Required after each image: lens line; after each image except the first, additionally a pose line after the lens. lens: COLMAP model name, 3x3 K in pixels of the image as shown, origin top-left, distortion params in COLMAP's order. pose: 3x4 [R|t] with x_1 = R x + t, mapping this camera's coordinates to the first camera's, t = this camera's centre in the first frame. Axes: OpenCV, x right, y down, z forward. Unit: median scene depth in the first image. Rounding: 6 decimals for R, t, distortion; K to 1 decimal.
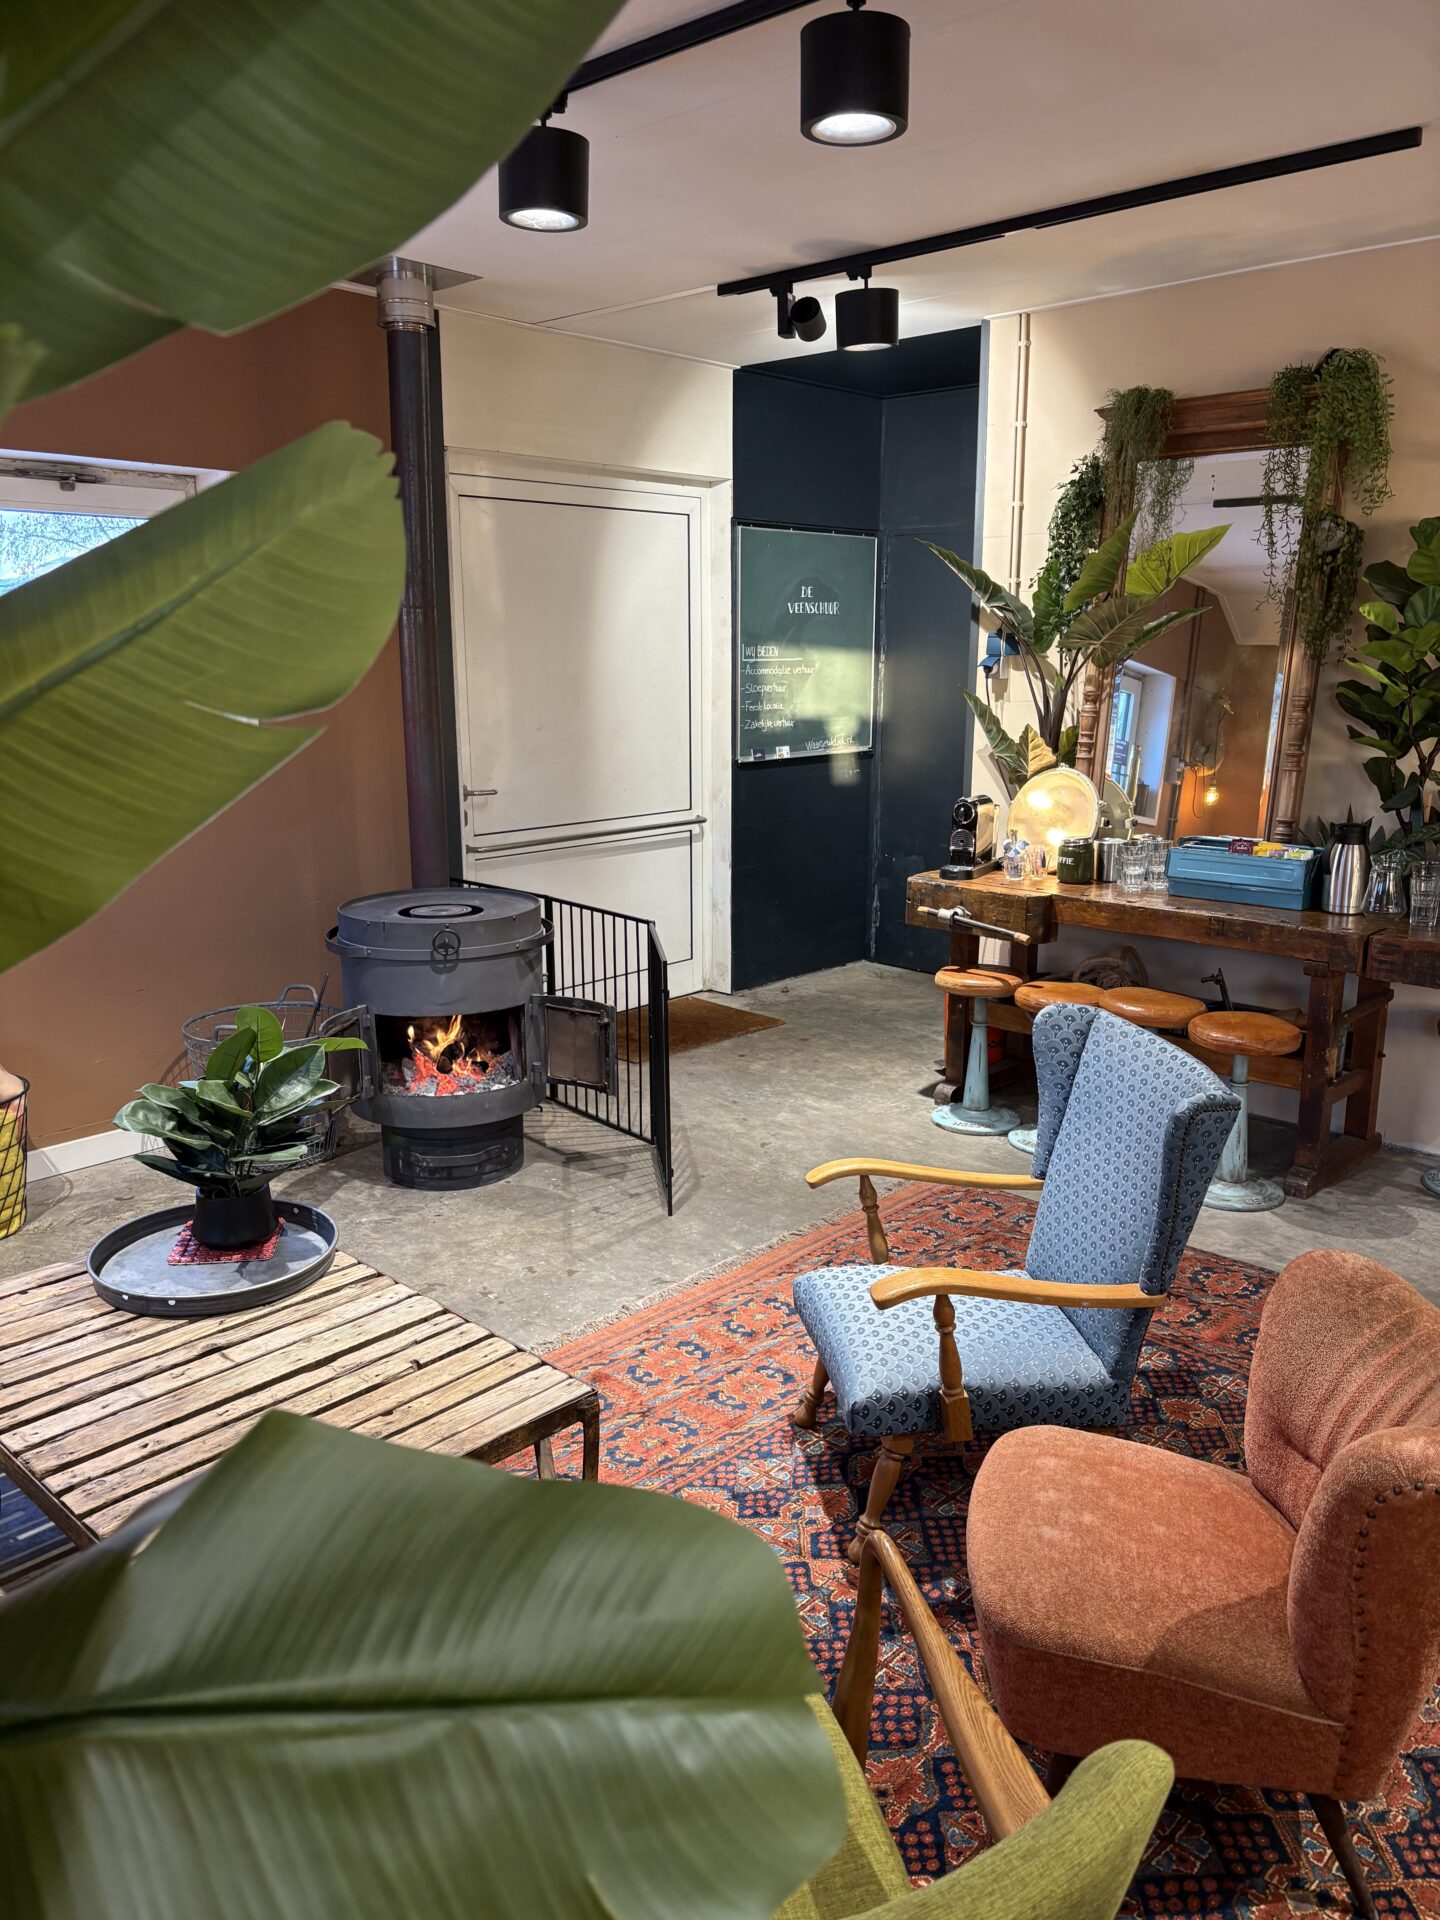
lens RADIAL K [[1451.5, 0, 722.3], [0, 1451.5, 968.5], [0, 0, 1]] dist [0.046122, -0.048332]
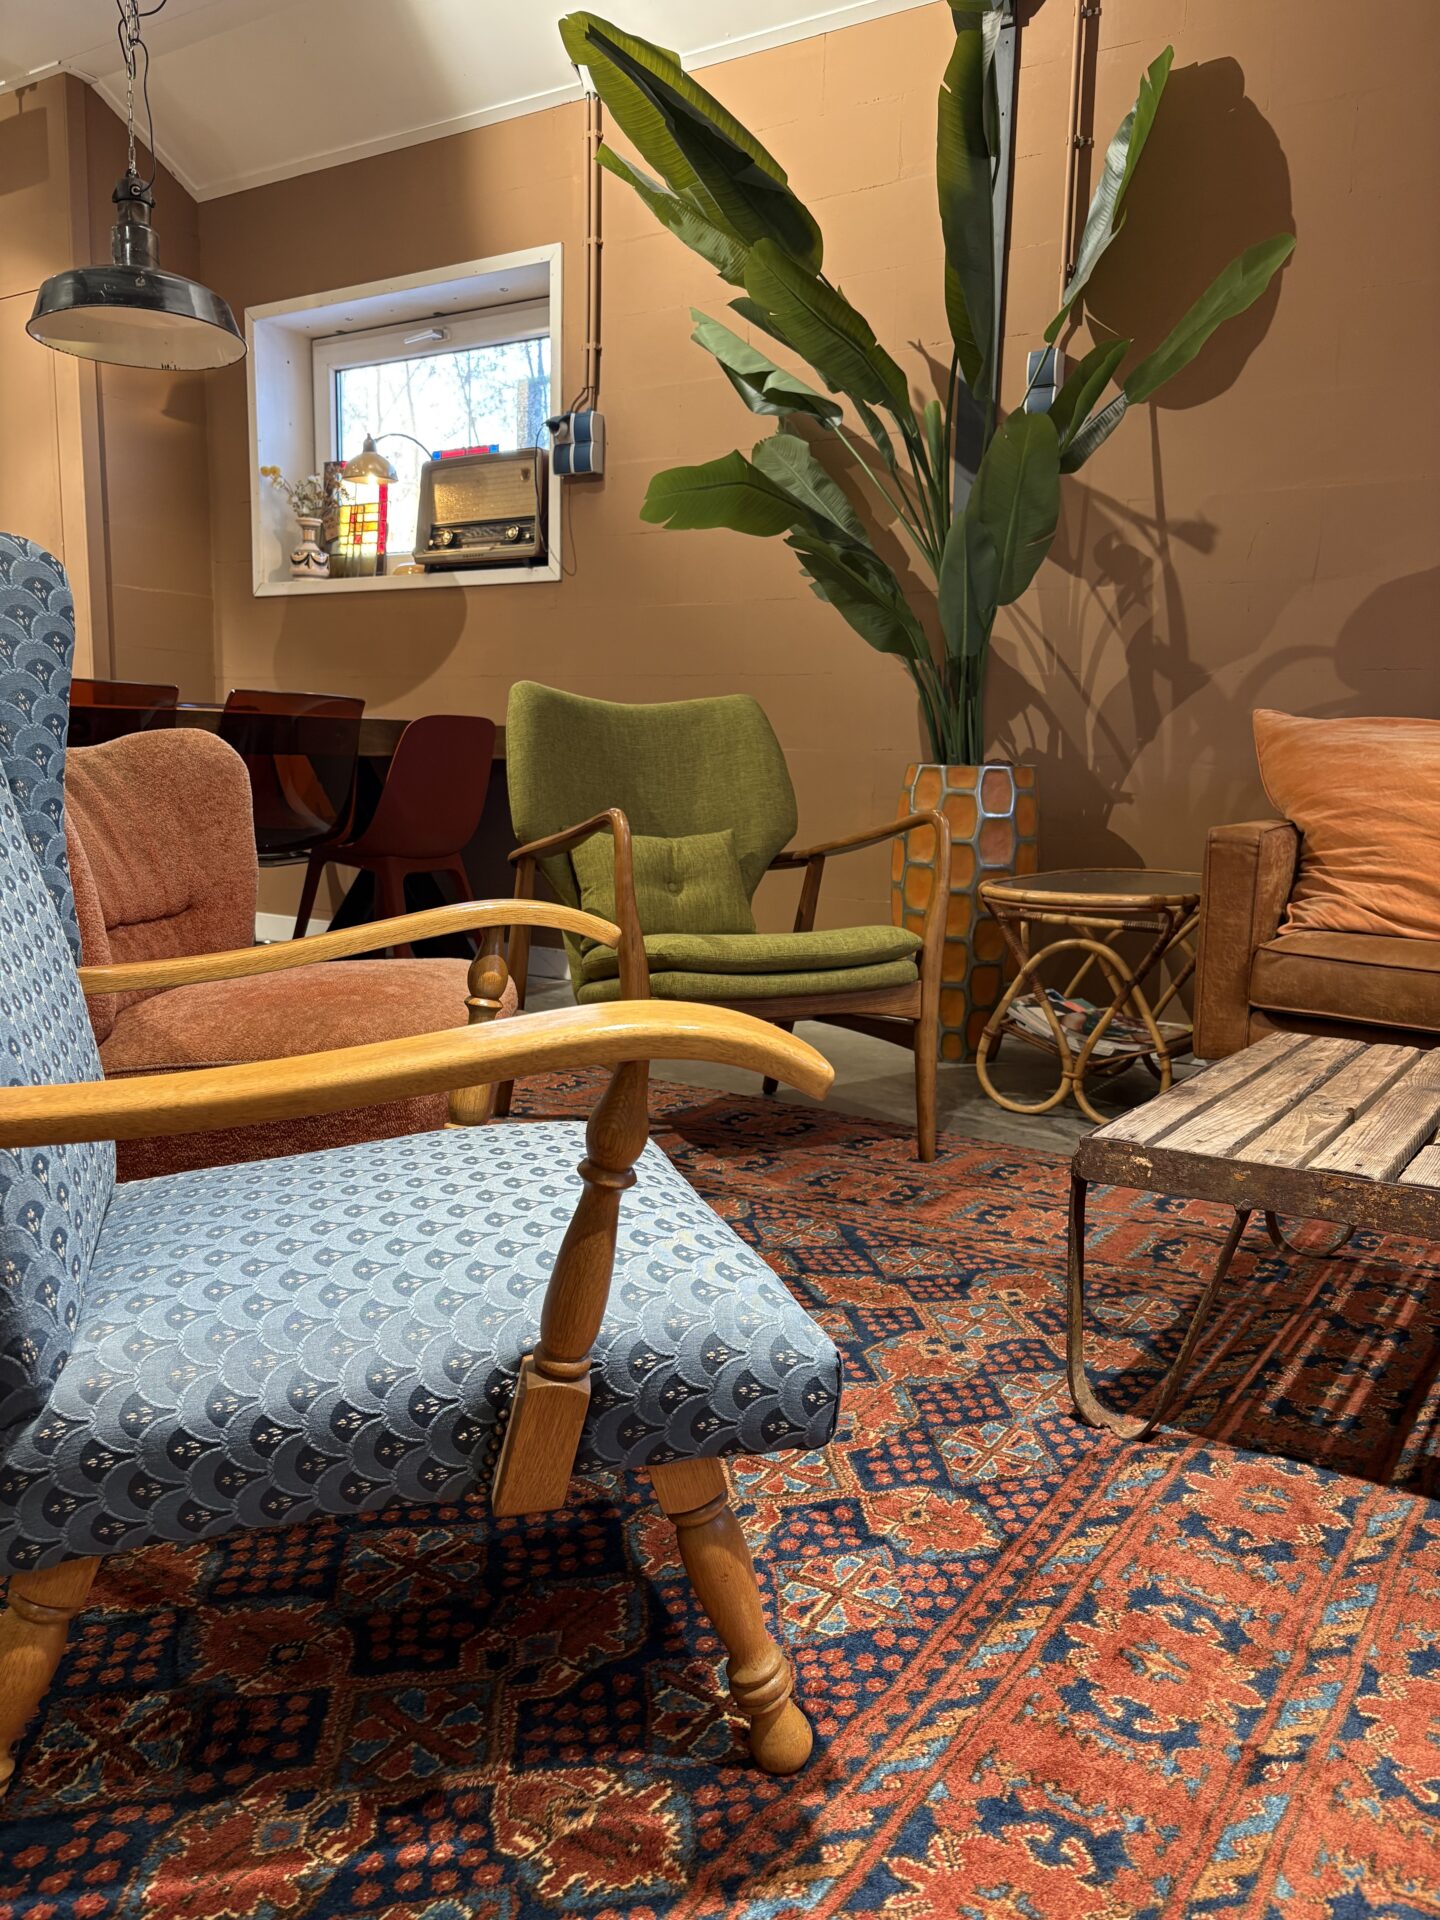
lens RADIAL K [[1451.5, 0, 727.4], [0, 1451.5, 974.2], [0, 0, 1]] dist [0.046122, -0.048332]
pose [[-0.986045, 0.000499, -0.166475, 0.086159], [-0.060285, 0.931055, 0.359863, 0.015823], [0.155178, 0.364878, -0.918033, 0.854317]]
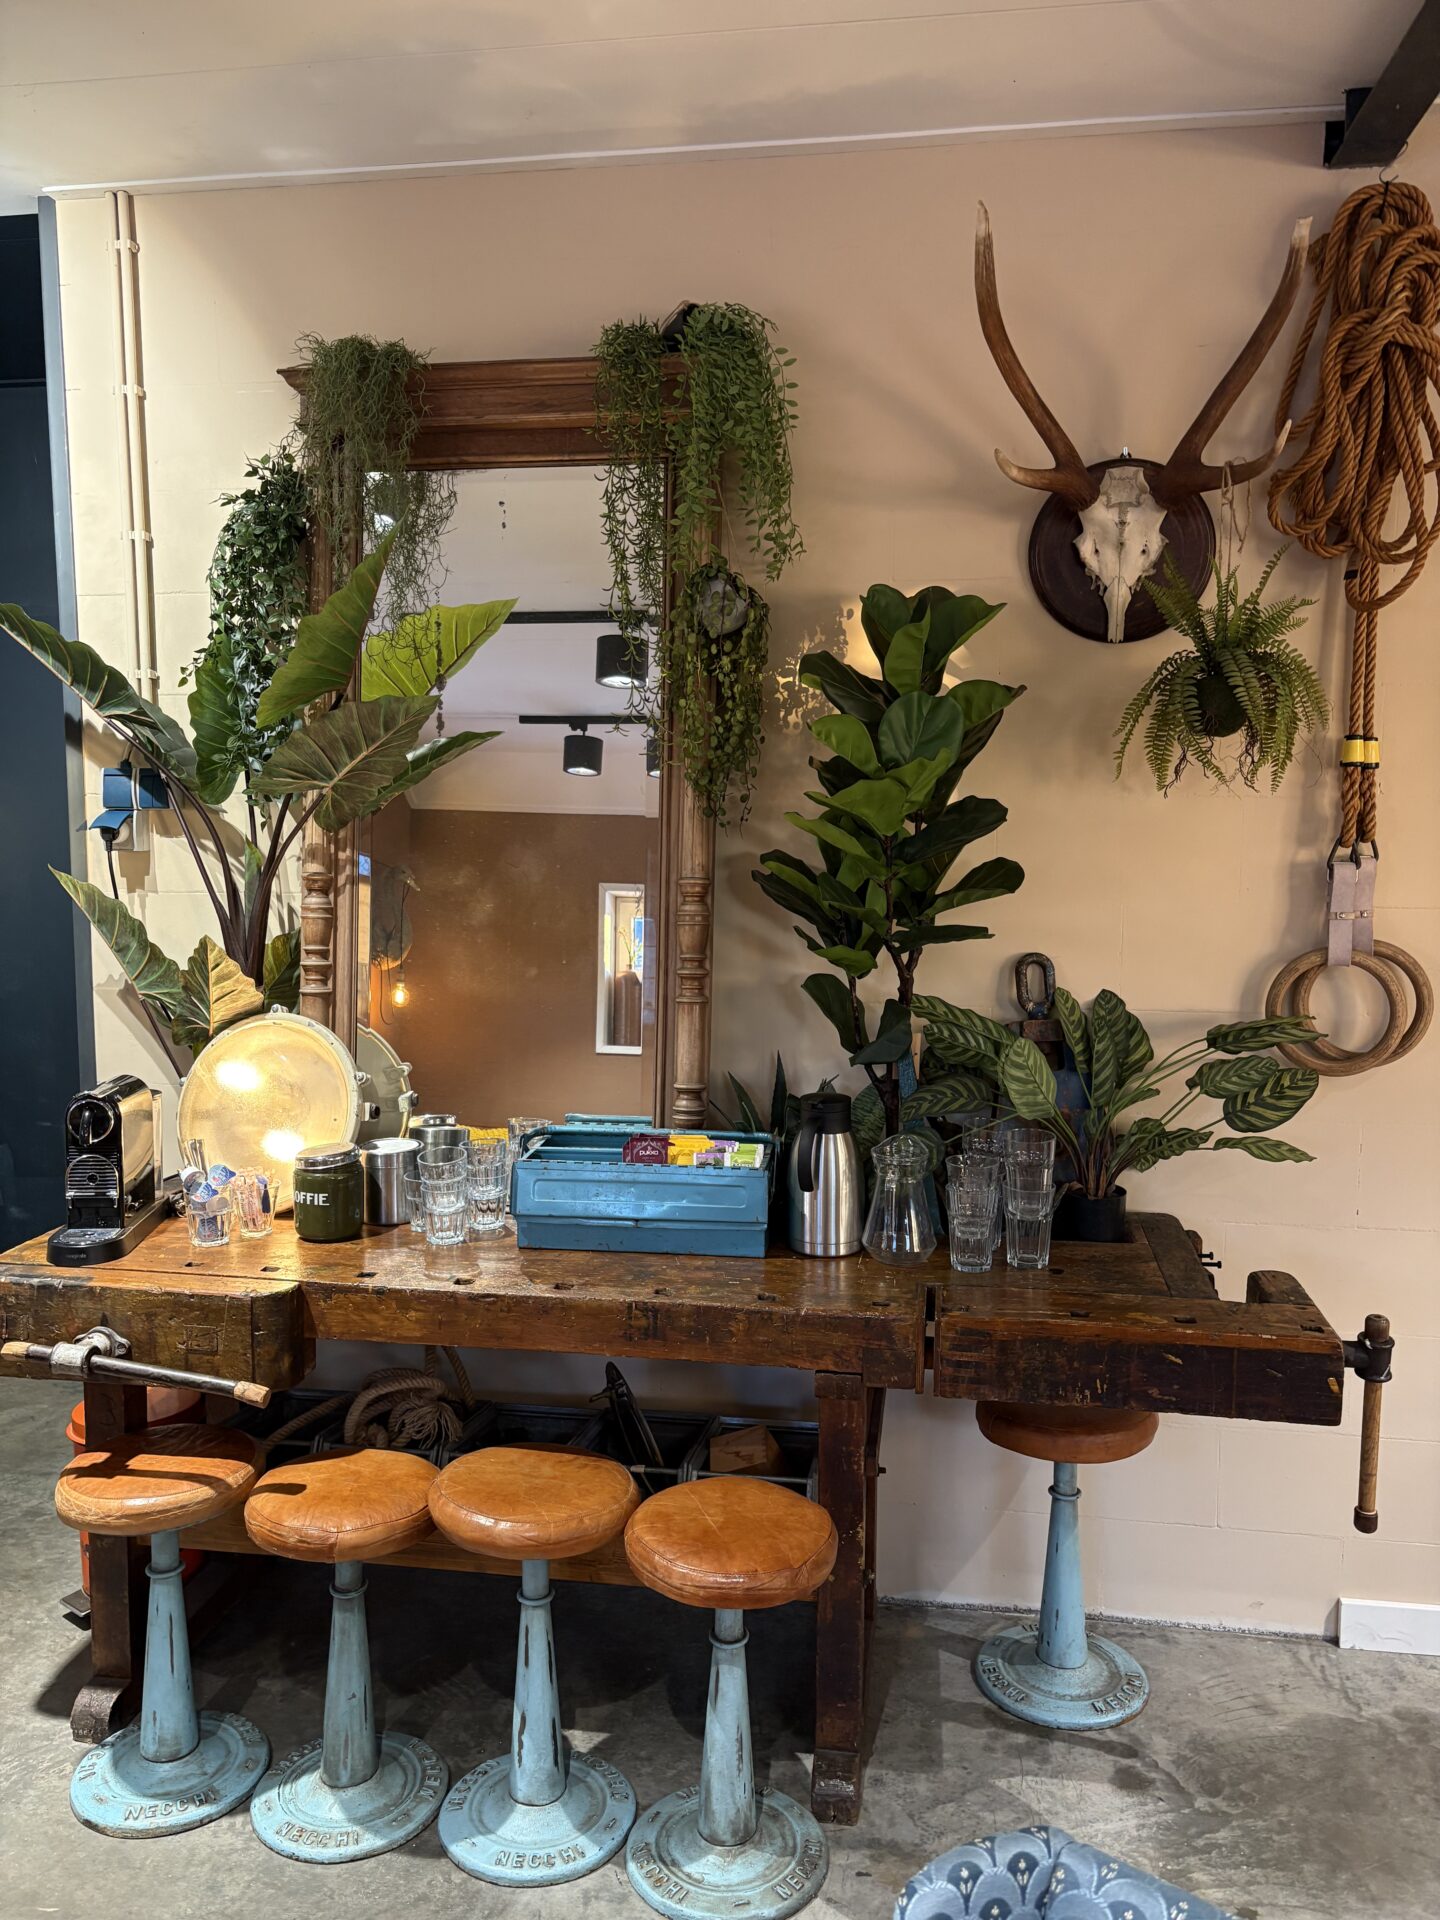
lens RADIAL K [[1451.5, 0, 708.2], [0, 1451.5, 971.0], [0, 0, 1]] dist [0.046122, -0.048332]
pose [[0.830354, -0.057382, 0.554275, 0.078489], [0.118897, 0.990022, -0.075625, -0.107715], [-0.544405, 0.128697, 0.828891, 0.535299]]
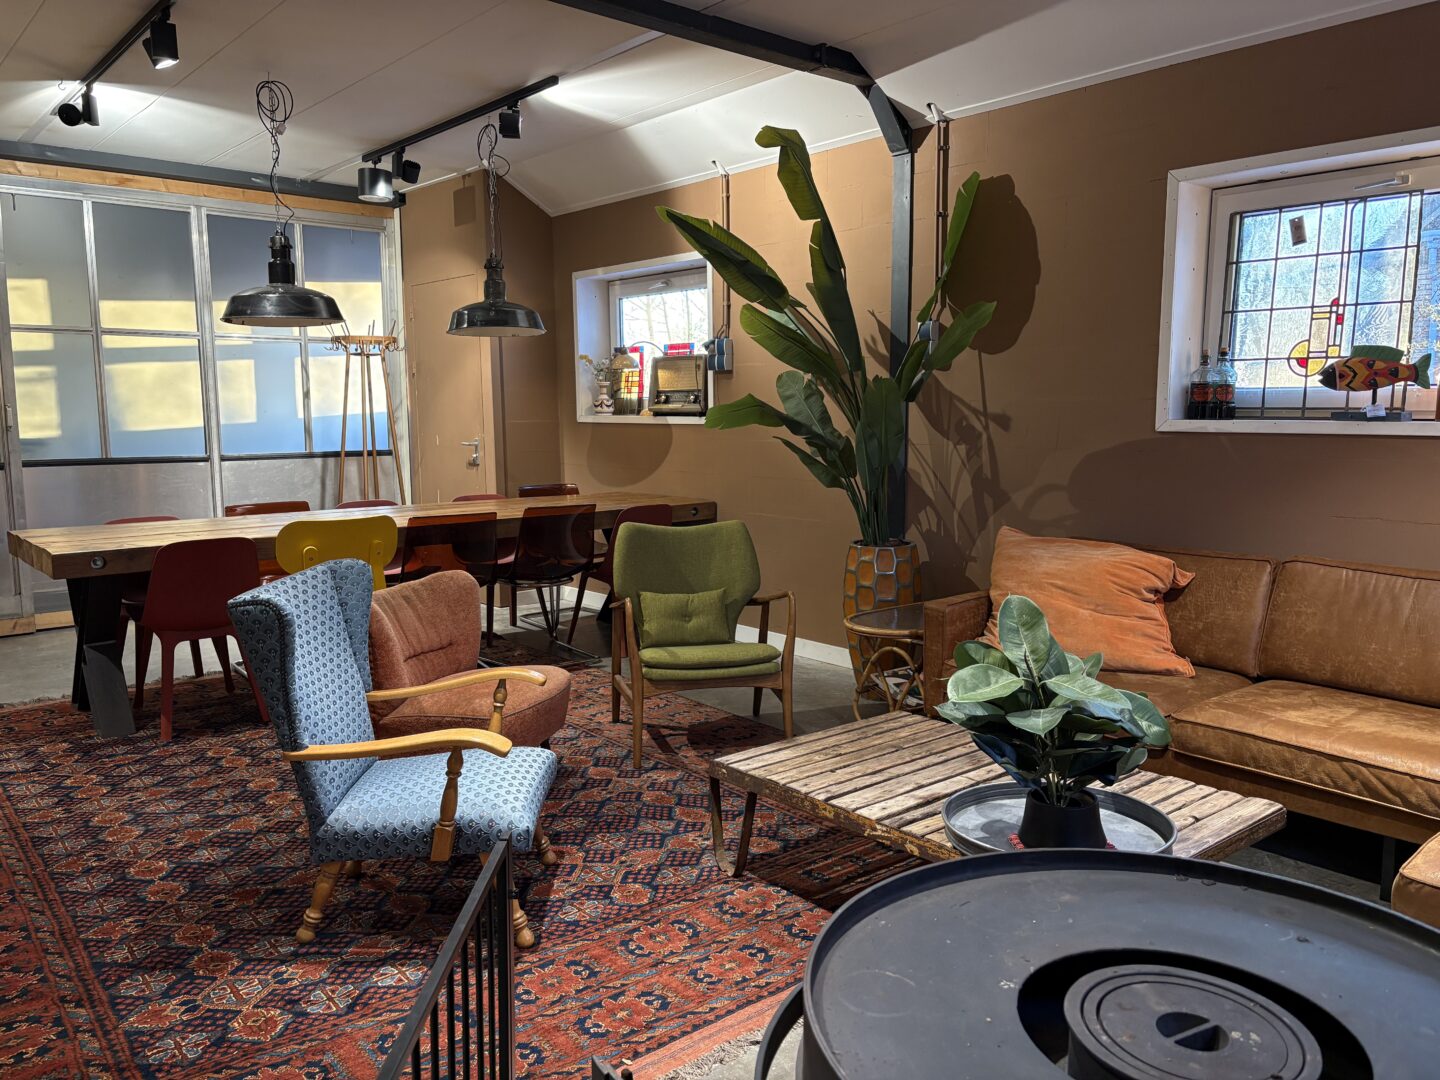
lens RADIAL K [[1088.6, 0, 719.6], [0, 1088.6, 545.8], [0, 0, 1]] dist [0.046122, -0.048332]
pose [[-0.992636, -0.009278, 0.120783, -0.134928], [0.032740, 0.939409, 0.341232, -0.187791], [-0.116631, 0.342674, -0.932187, 1.154502]]
